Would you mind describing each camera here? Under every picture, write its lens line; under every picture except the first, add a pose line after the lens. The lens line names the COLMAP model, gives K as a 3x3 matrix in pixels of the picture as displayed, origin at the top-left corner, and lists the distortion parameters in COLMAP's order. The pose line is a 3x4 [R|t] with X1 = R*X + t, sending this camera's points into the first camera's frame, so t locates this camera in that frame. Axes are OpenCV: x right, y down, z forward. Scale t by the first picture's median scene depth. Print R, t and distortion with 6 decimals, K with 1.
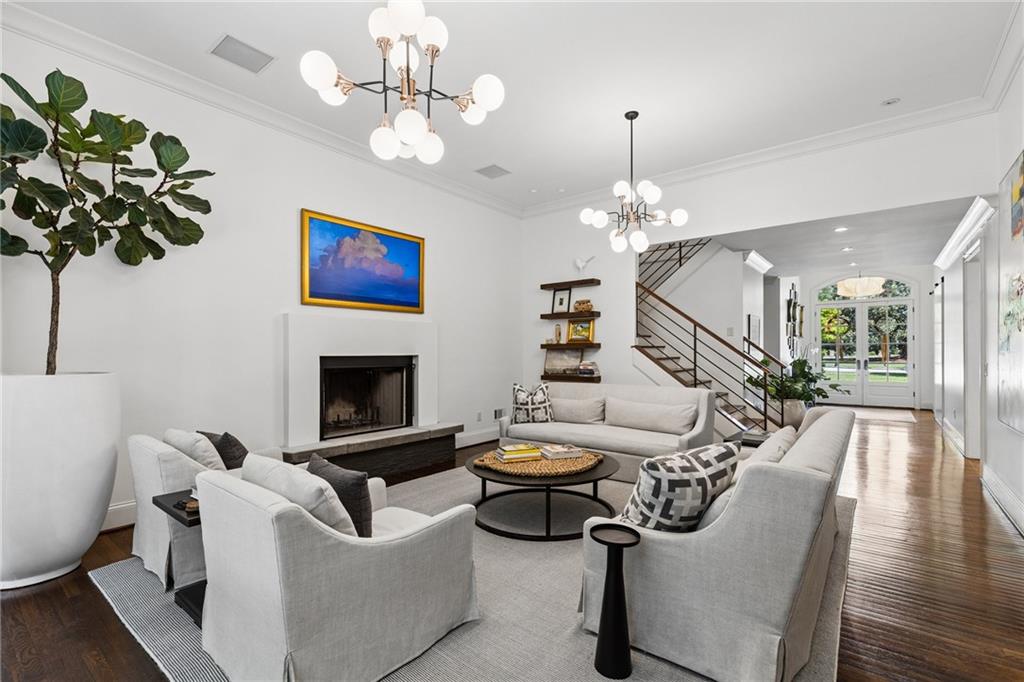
lens RADIAL K [[460.0, 0, 515.7], [0, 460.0, 350.1], [0, 0, 1]] dist [0.000326, -0.000245]
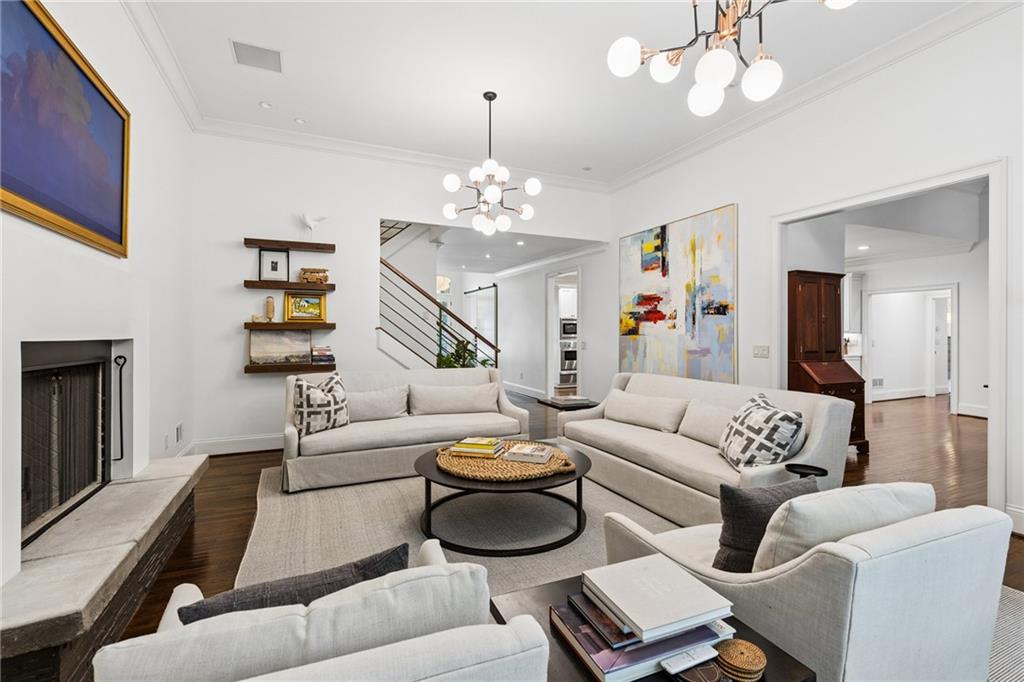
lens RADIAL K [[460.0, 0, 514.5], [0, 460.0, 333.2], [0, 0, 1]] dist [0.000326, -0.000245]
pose [[0.469492, 0.002750, 0.882932, -0.471603], [-0.002110, 0.999996, -0.001993, 0.004834], [-0.882934, -0.000927, 0.469496, 0.388063]]
